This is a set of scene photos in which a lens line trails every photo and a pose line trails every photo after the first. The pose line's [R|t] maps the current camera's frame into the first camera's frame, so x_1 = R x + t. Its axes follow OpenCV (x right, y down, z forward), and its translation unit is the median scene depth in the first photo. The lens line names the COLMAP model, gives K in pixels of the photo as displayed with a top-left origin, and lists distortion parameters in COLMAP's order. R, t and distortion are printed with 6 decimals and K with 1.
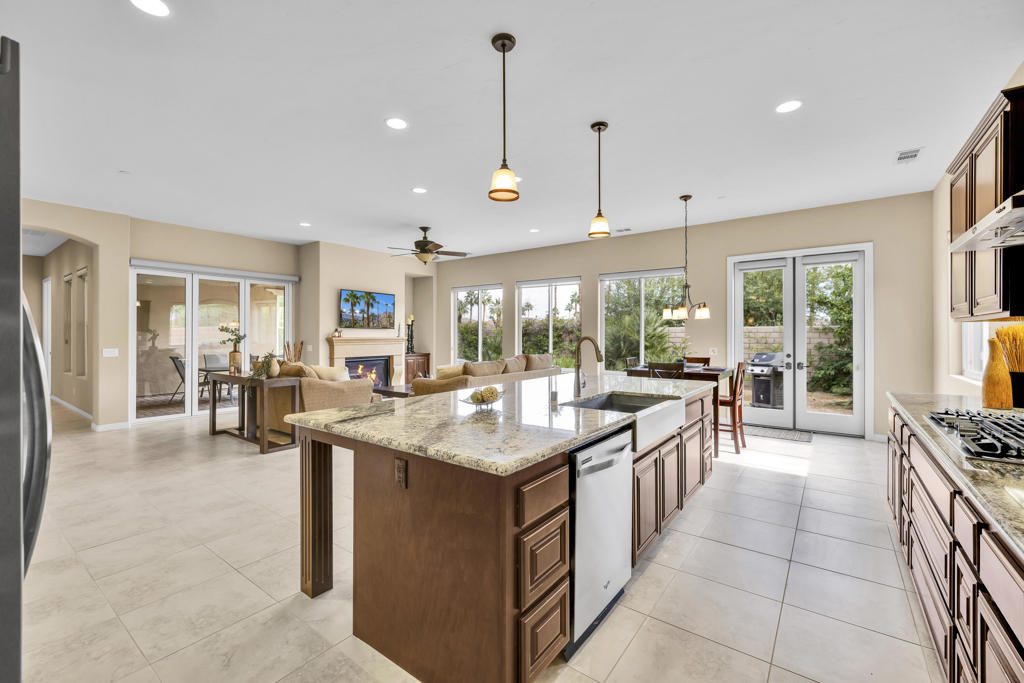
lens RADIAL K [[431.1, 0, 518.7], [0, 431.1, 342.3], [0, 0, 1]] dist [0.000563, -0.000130]
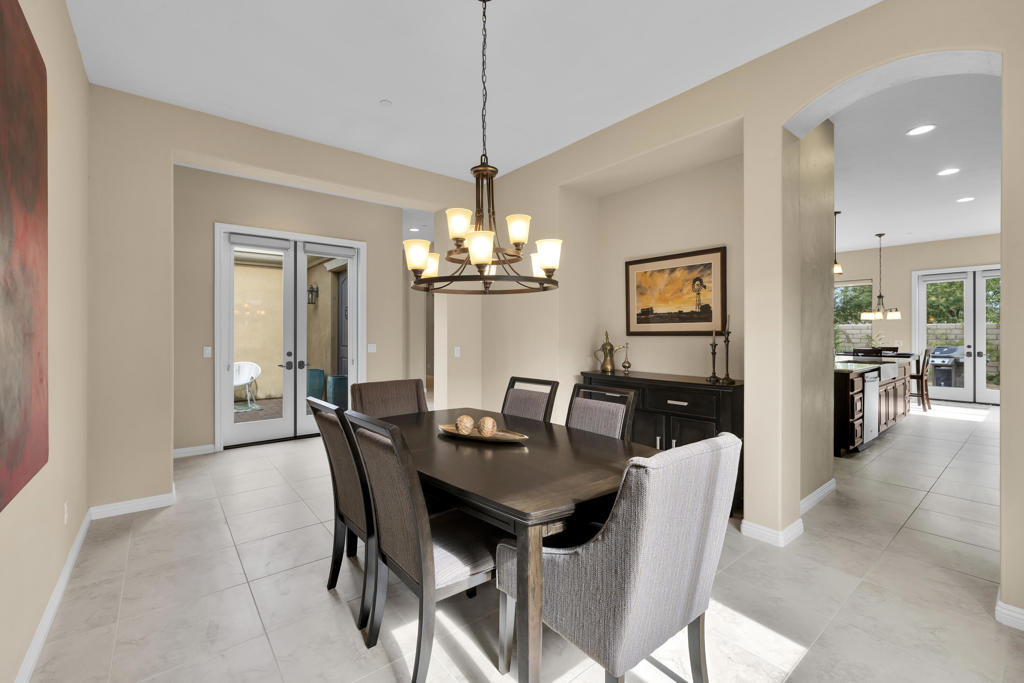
lens RADIAL K [[431.1, 0, 515.3], [0, 431.1, 338.1], [0, 0, 1]] dist [0.000563, -0.000130]
pose [[0.966099, 0.003744, -0.258144, -0.365371], [-0.005045, 0.999978, -0.004376, 0.017965], [0.258122, 0.005530, 0.966097, -0.617433]]
